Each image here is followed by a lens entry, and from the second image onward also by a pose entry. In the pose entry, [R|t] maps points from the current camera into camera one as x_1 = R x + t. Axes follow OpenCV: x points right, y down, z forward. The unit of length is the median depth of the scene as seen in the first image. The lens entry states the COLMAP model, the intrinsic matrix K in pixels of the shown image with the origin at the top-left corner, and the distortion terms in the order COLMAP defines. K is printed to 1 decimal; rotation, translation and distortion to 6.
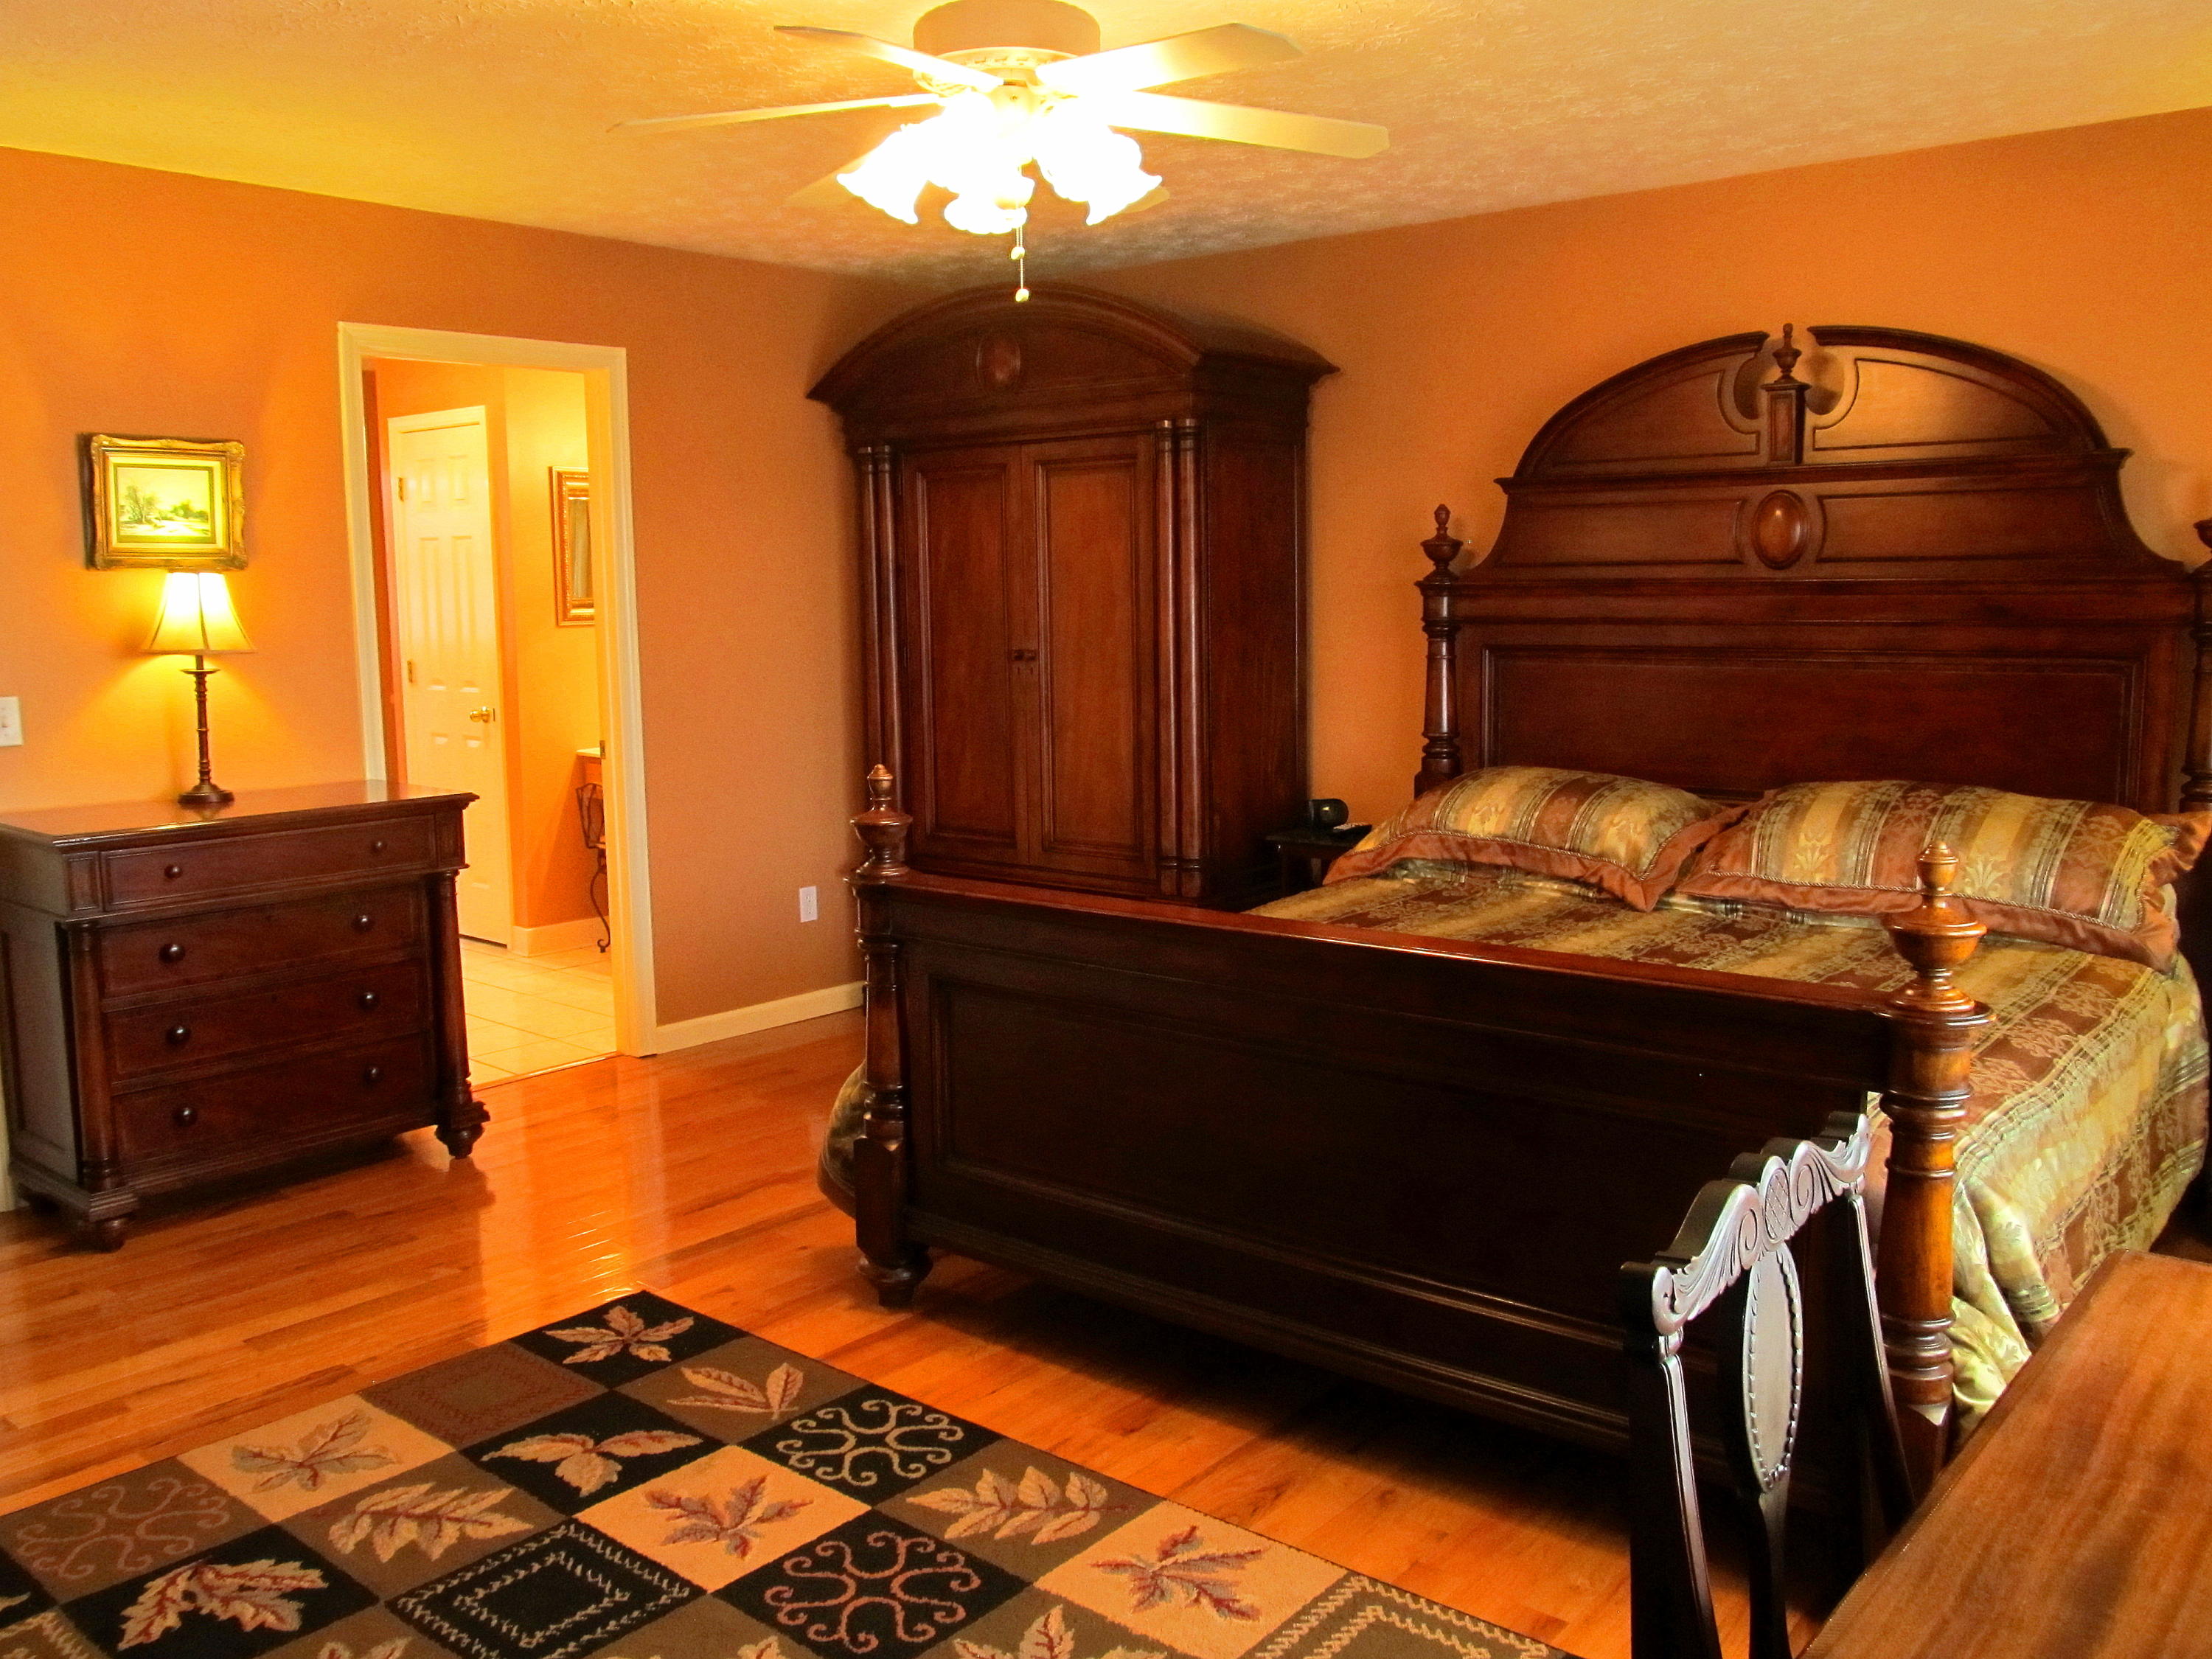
lens RADIAL K [[1799.0, 0, 1097.4], [0, 1799.0, 831.3], [0, 0, 1]] dist [-0.074306, 0.033159]
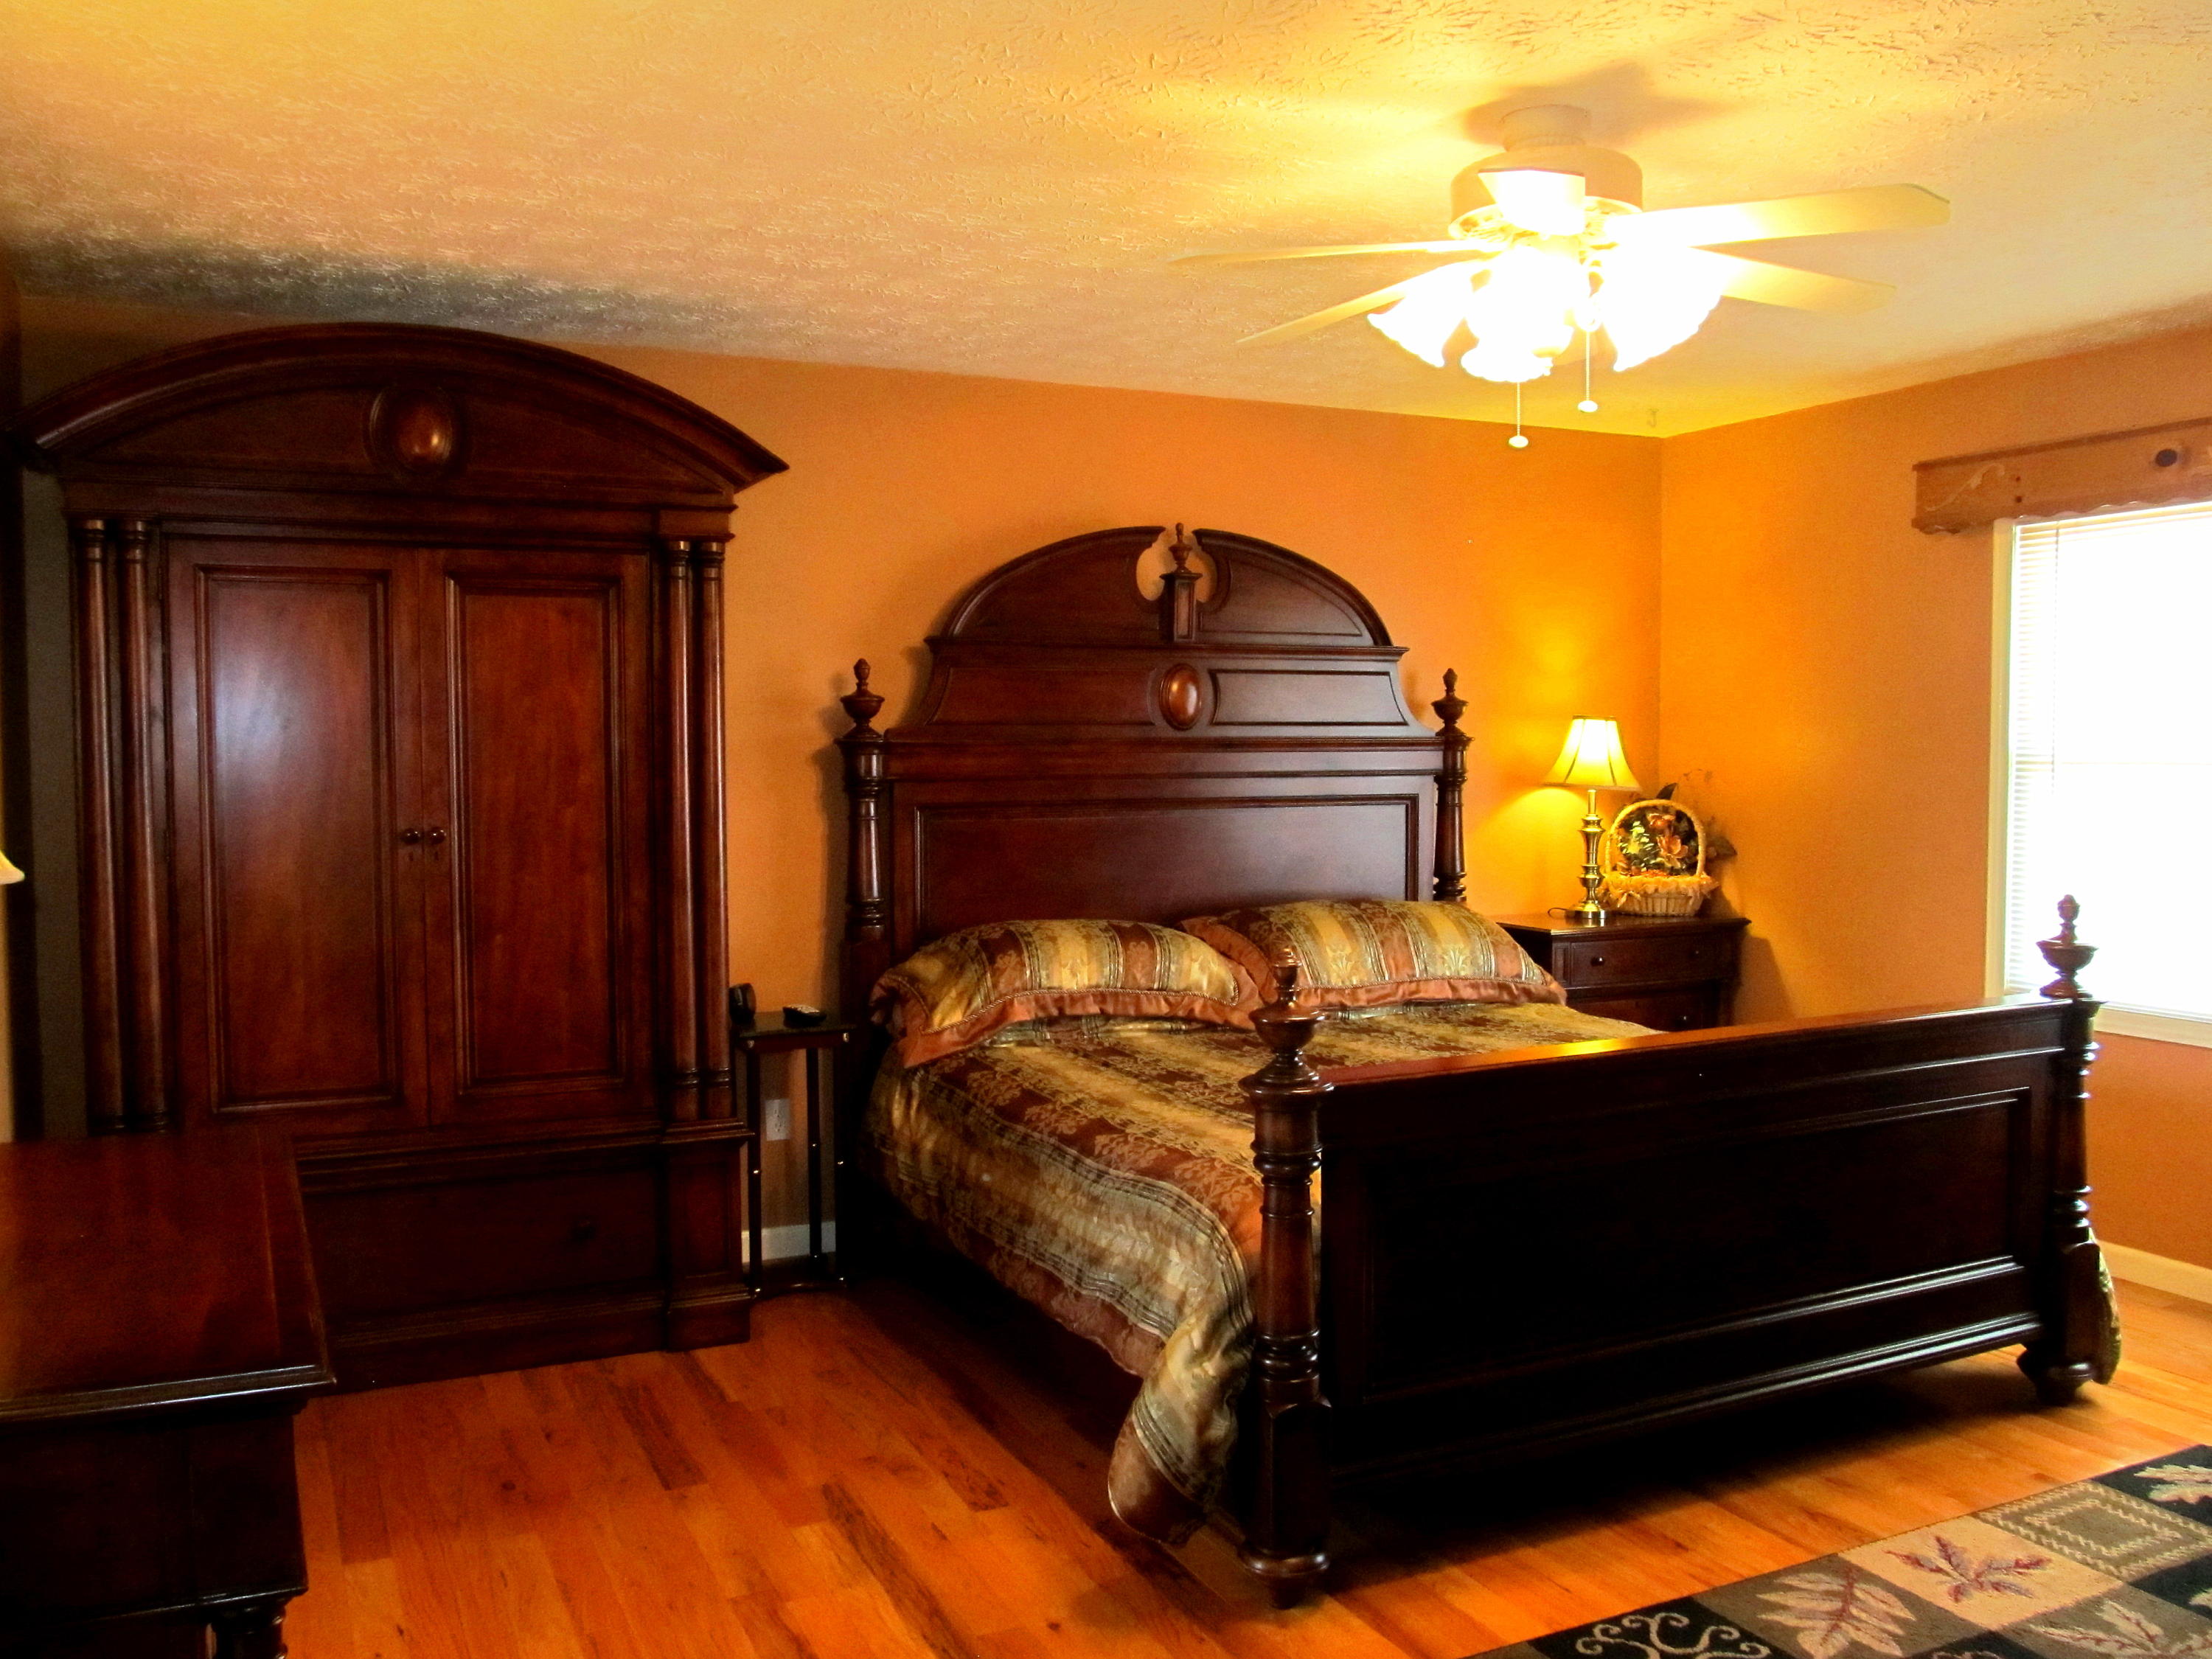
lens RADIAL K [[1799.0, 0, 1097.4], [0, 1799.0, 831.3], [0, 0, 1]] dist [-0.074306, 0.033159]
pose [[0.422280, -0.034311, 0.905816, -0.733192], [0.118161, 0.992841, -0.017478, -0.070111], [-0.898731, 0.114413, 0.423311, 0.577907]]
